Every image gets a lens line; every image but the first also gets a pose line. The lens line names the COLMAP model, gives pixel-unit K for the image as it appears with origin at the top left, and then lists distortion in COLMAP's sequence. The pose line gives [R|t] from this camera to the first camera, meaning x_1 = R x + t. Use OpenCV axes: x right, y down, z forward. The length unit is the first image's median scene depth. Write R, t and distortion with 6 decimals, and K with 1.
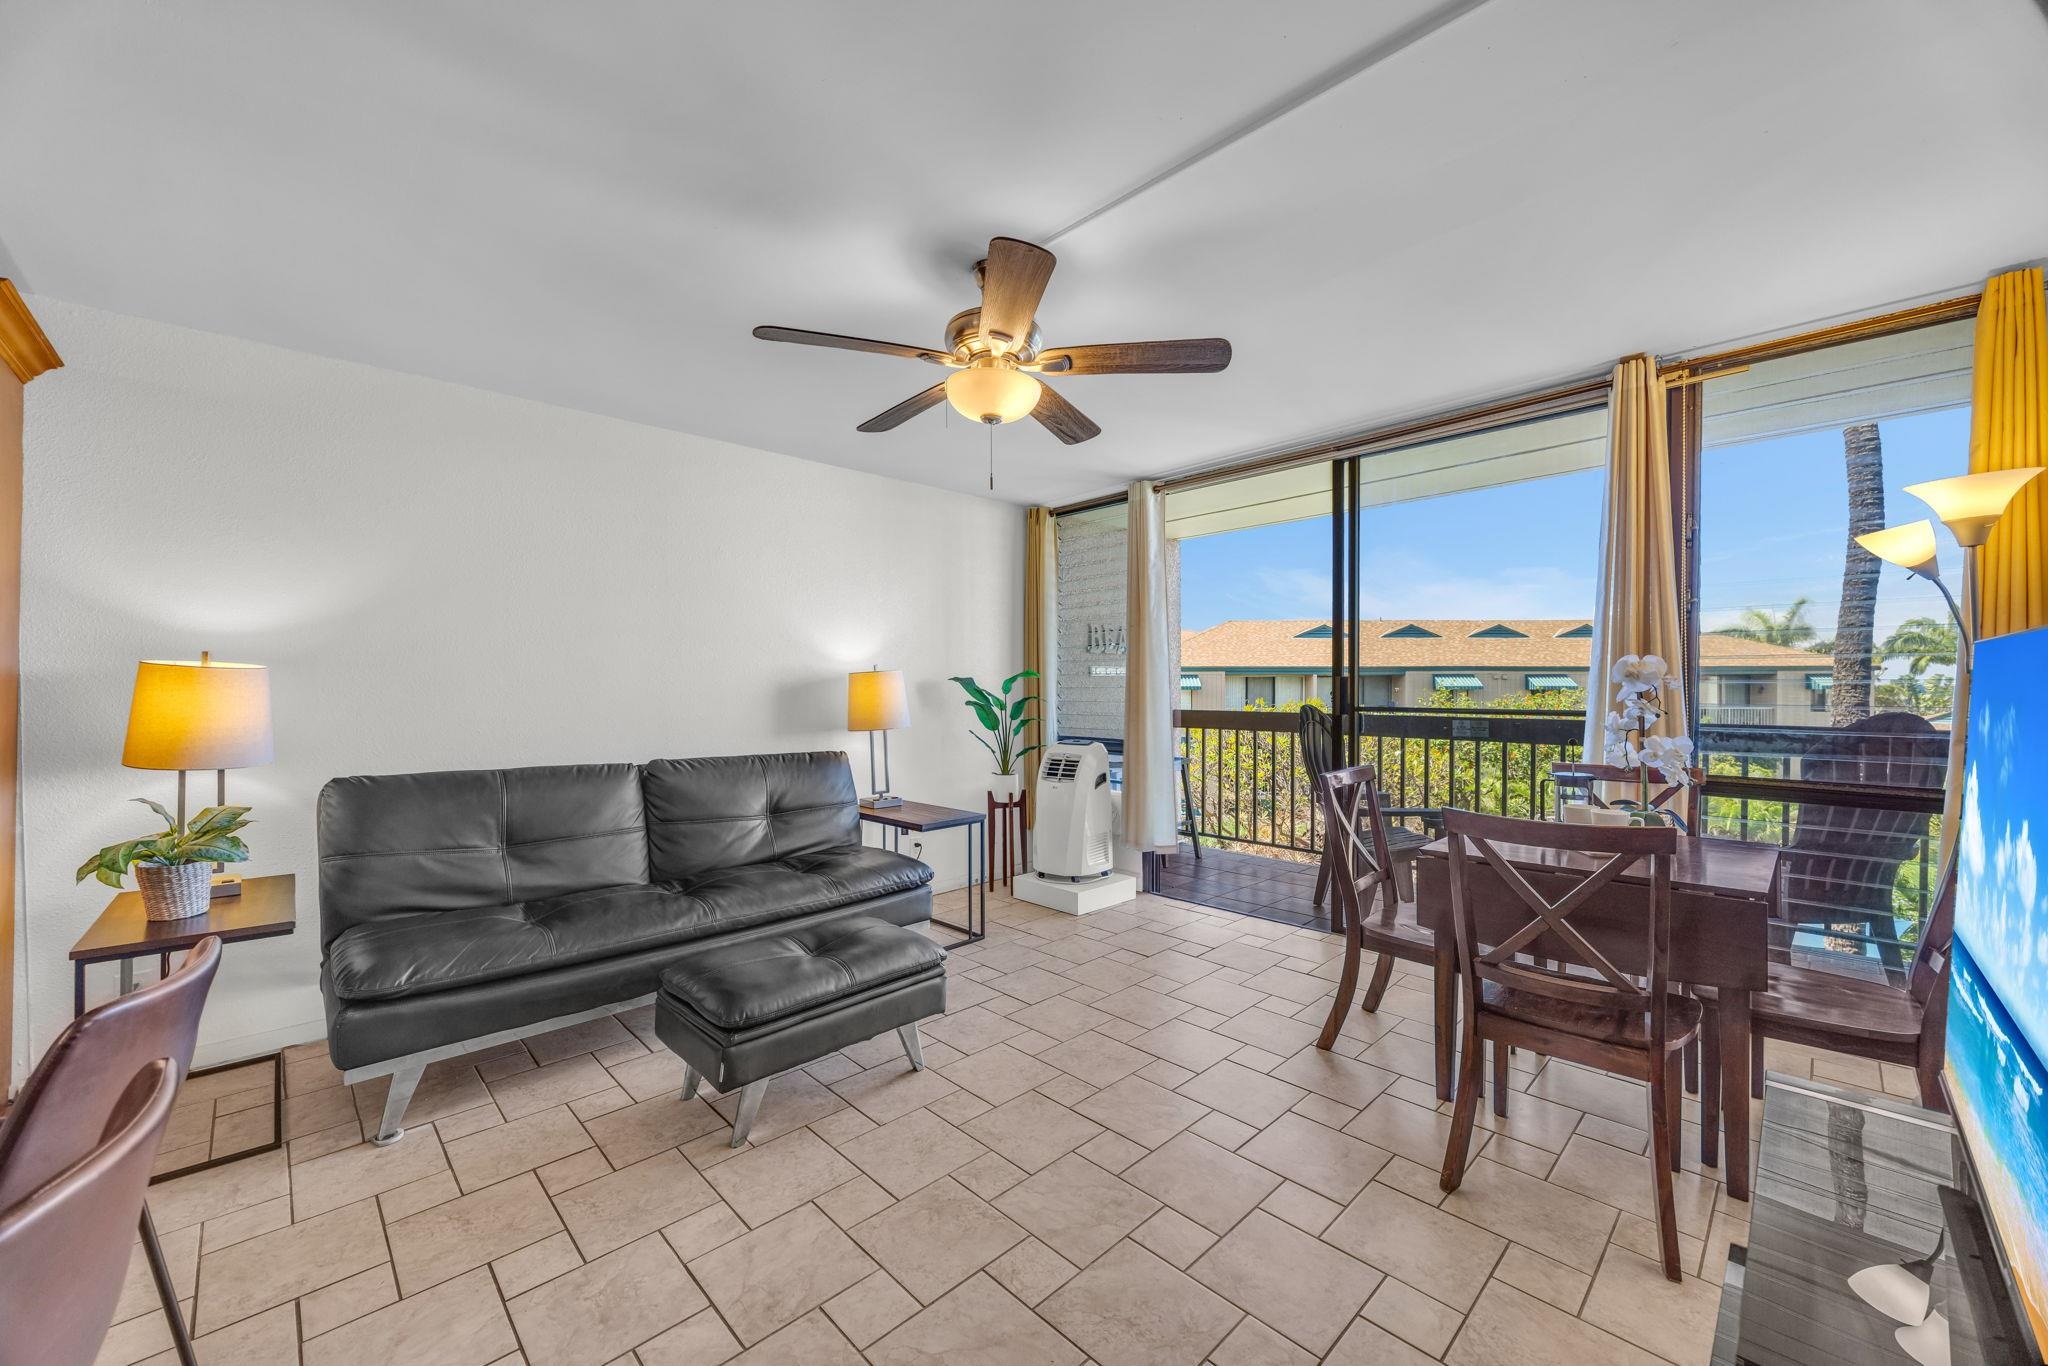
lens RADIAL K [[782.5, 0, 1023.9], [0, 782.5, 698.2], [0, 0, 1]] dist [-0.001690, 0.001436]
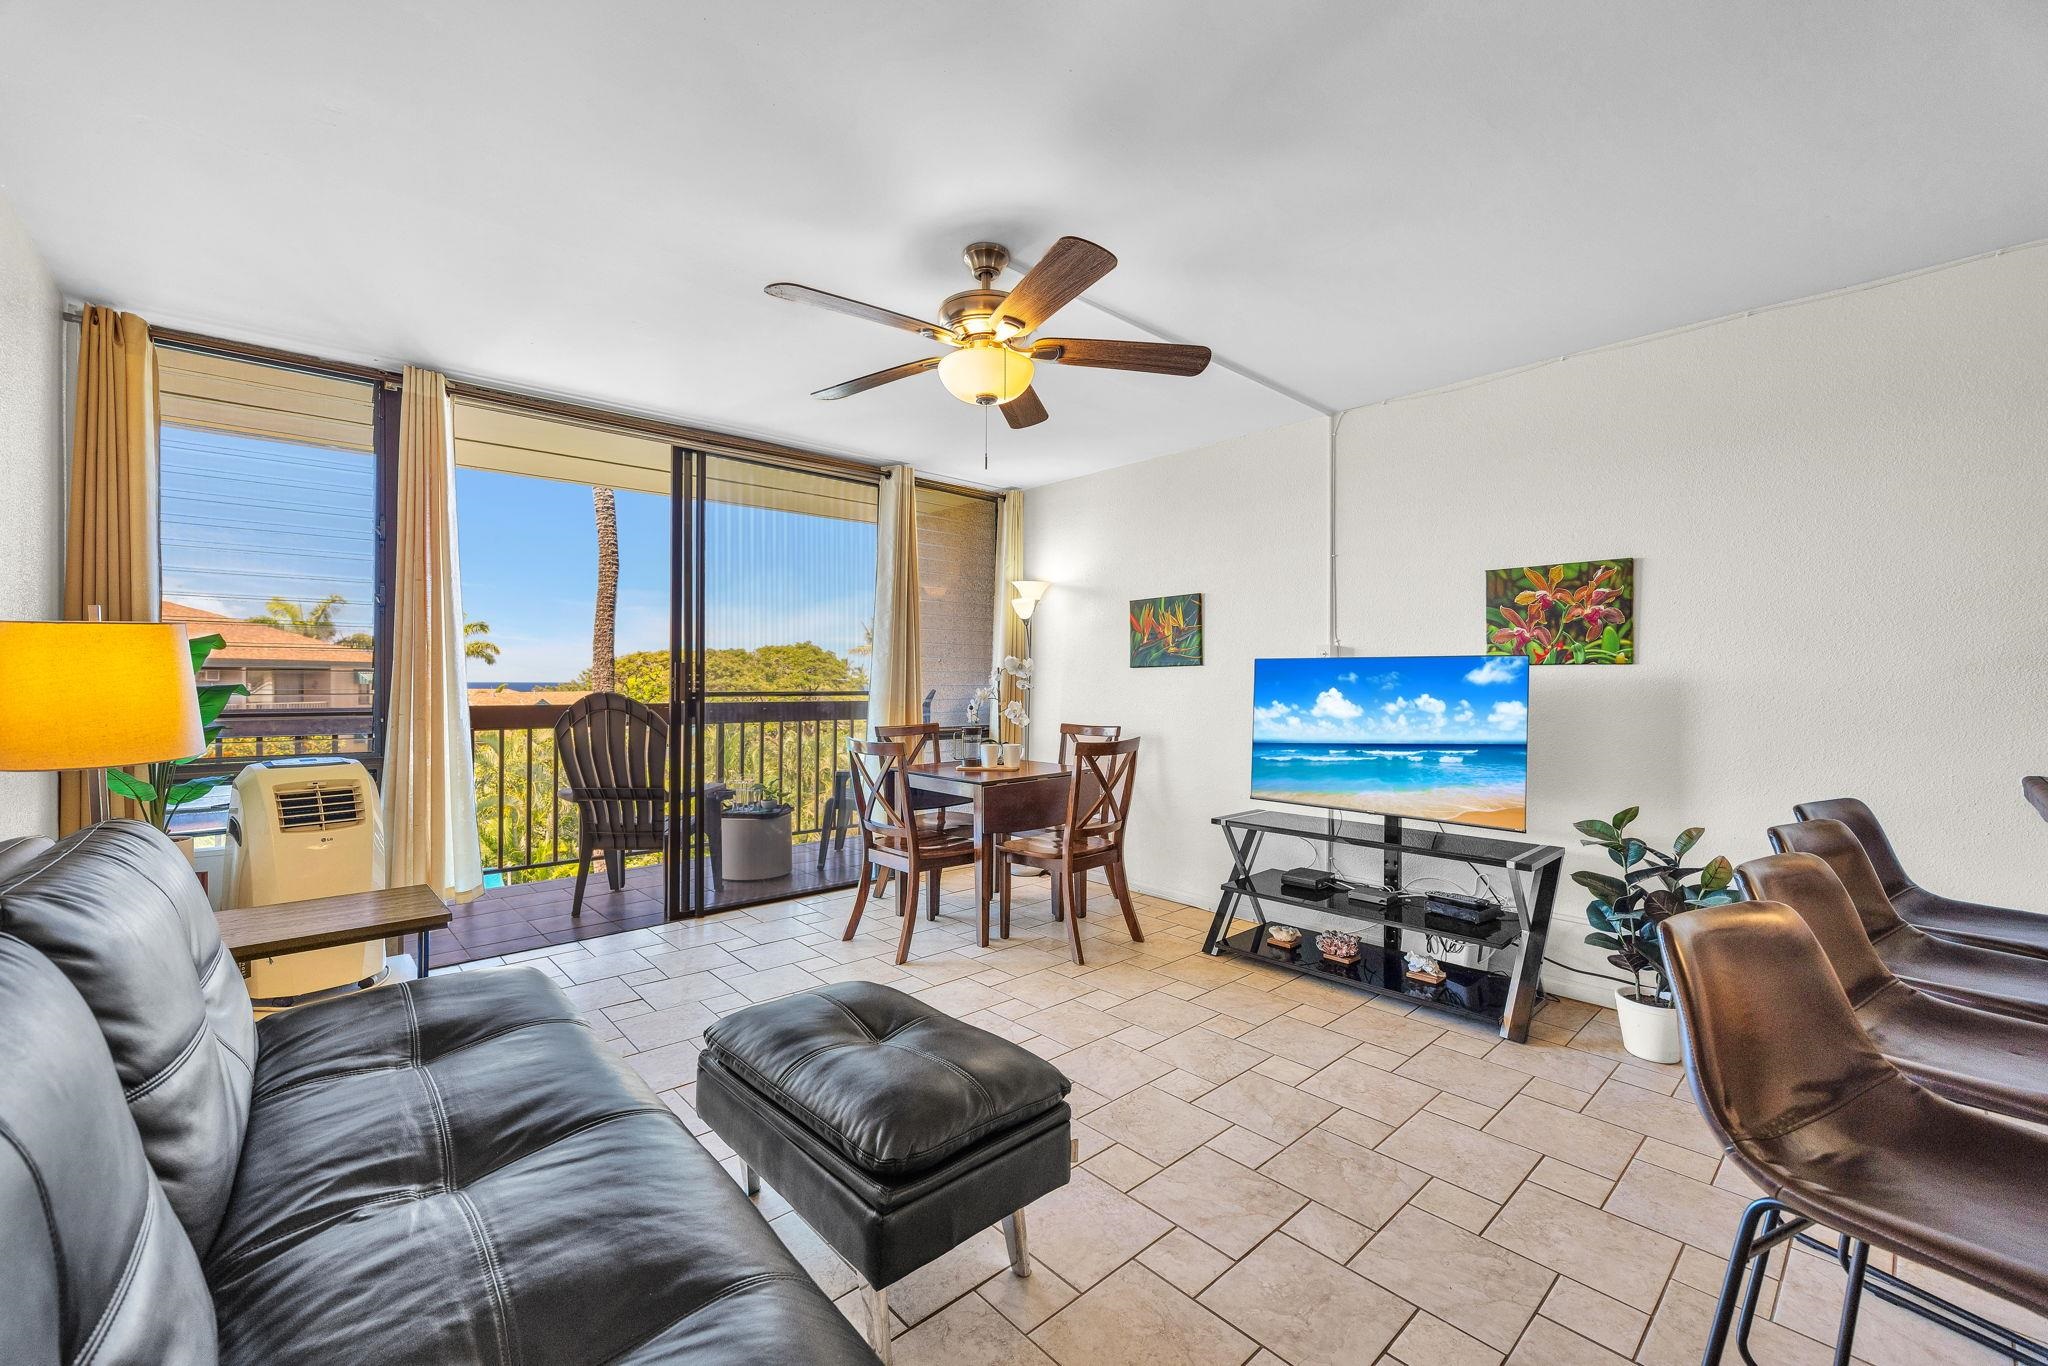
lens RADIAL K [[820.7, 0, 1020.8], [0, 820.7, 683.2], [0, 0, 1]] dist [-0.002867, 0.000113]
pose [[0.027726, 0.000537, 0.999615, -0.558684], [0.013129, 0.999913, -0.000901, 0.004555], [-0.999529, 0.013149, 0.027716, 0.467905]]
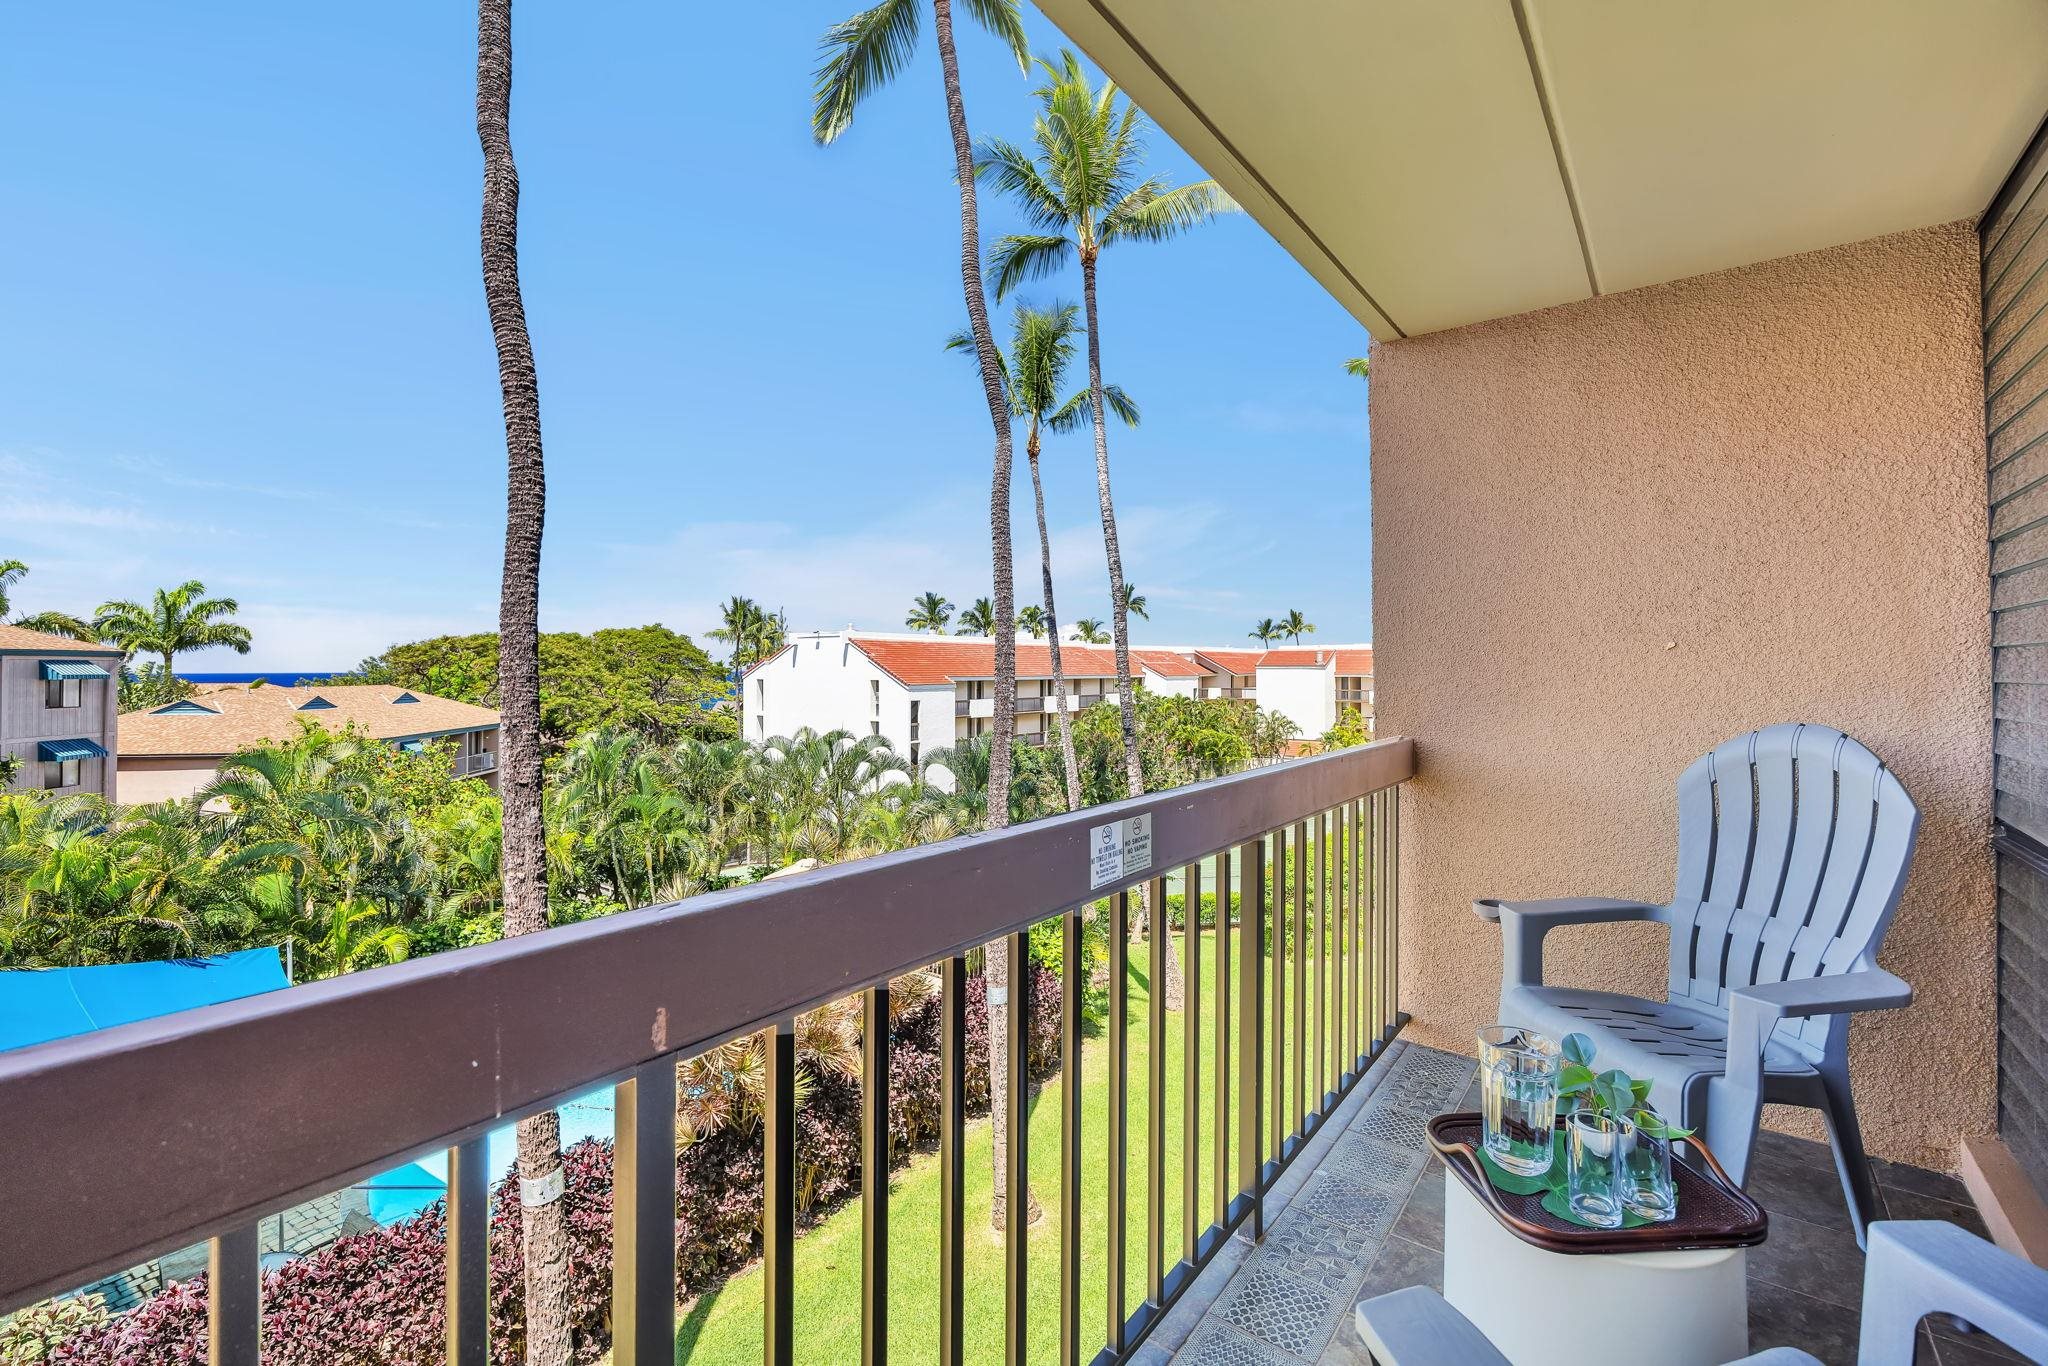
lens RADIAL K [[857.4, 0, 1010.0], [0, 857.4, 653.5], [0, 0, 1]] dist [-0.006176, 0.000065]
pose [[-0.136104, 0.018751, 0.990517, 0.285463], [0.020705, 0.999656, -0.016079, -0.029031], [-0.990478, 0.018320, -0.136445, 1.149661]]
